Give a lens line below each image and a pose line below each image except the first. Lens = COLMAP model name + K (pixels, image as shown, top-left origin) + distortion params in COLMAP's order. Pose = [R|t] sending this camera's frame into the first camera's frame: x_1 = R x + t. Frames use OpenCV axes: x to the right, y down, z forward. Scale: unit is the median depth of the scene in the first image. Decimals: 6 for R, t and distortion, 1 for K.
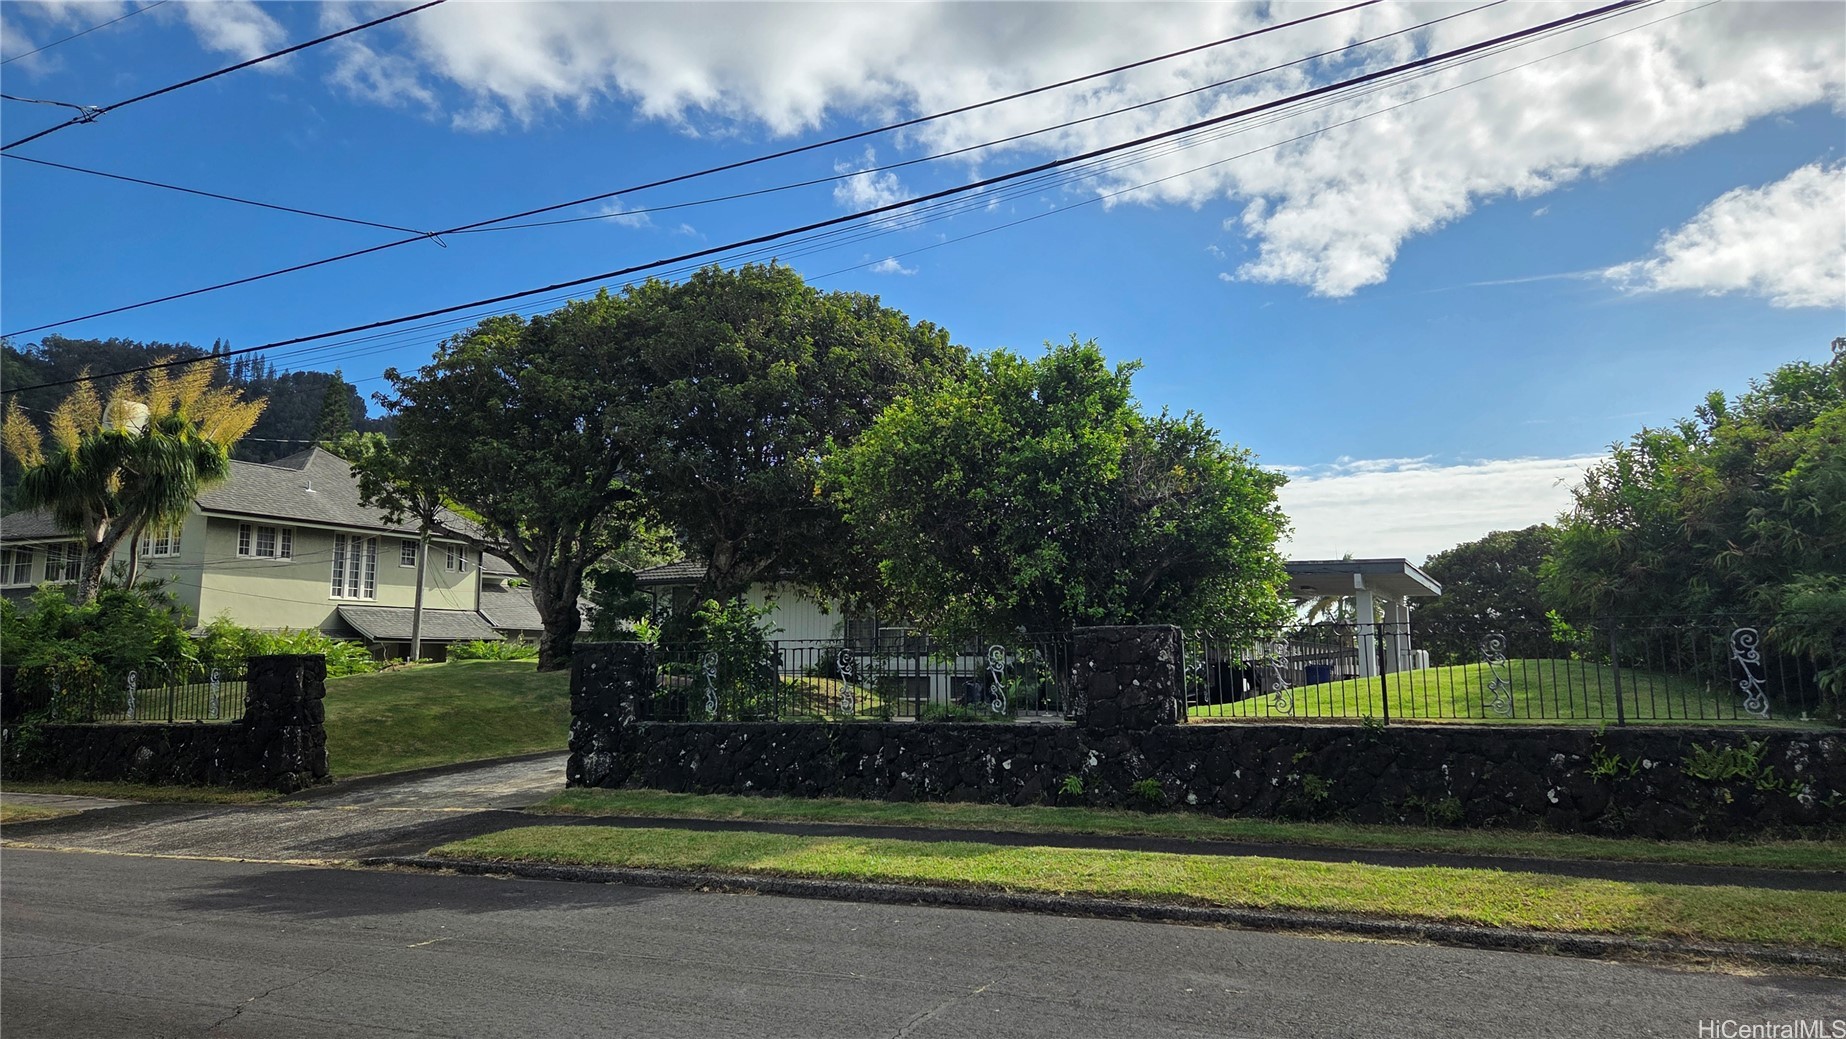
lens RADIAL K [[1205.7, 0, 923.4], [0, 1205.7, 520.7], [0, 0, 1]] dist [0.037172, -0.000792]
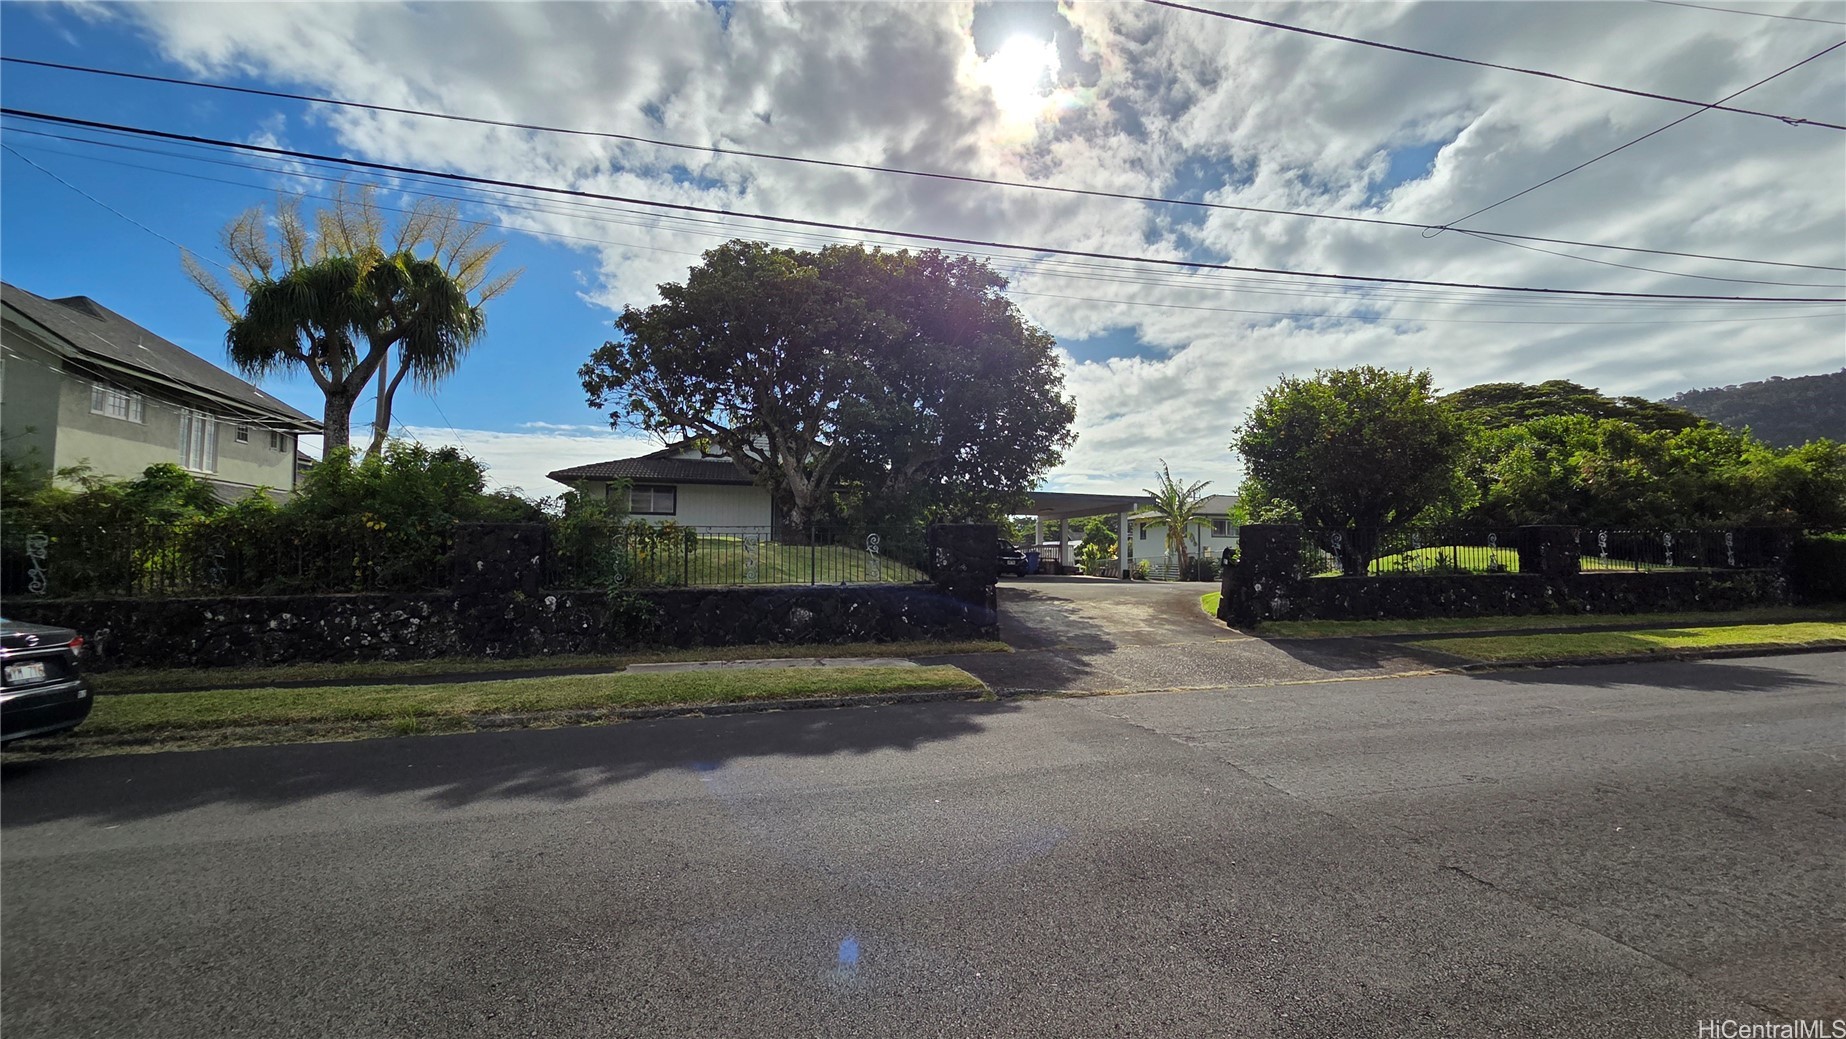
lens RADIAL K [[756.8, 0, 928.7], [0, 756.8, 519.5], [0, 0, 1]] dist [0.002703, -0.000079]
pose [[0.760081, 0.044371, 0.648311, -0.616908], [-0.084580, 0.995934, 0.031000, 0.054154], [-0.644300, -0.078397, 0.760744, 0.303519]]
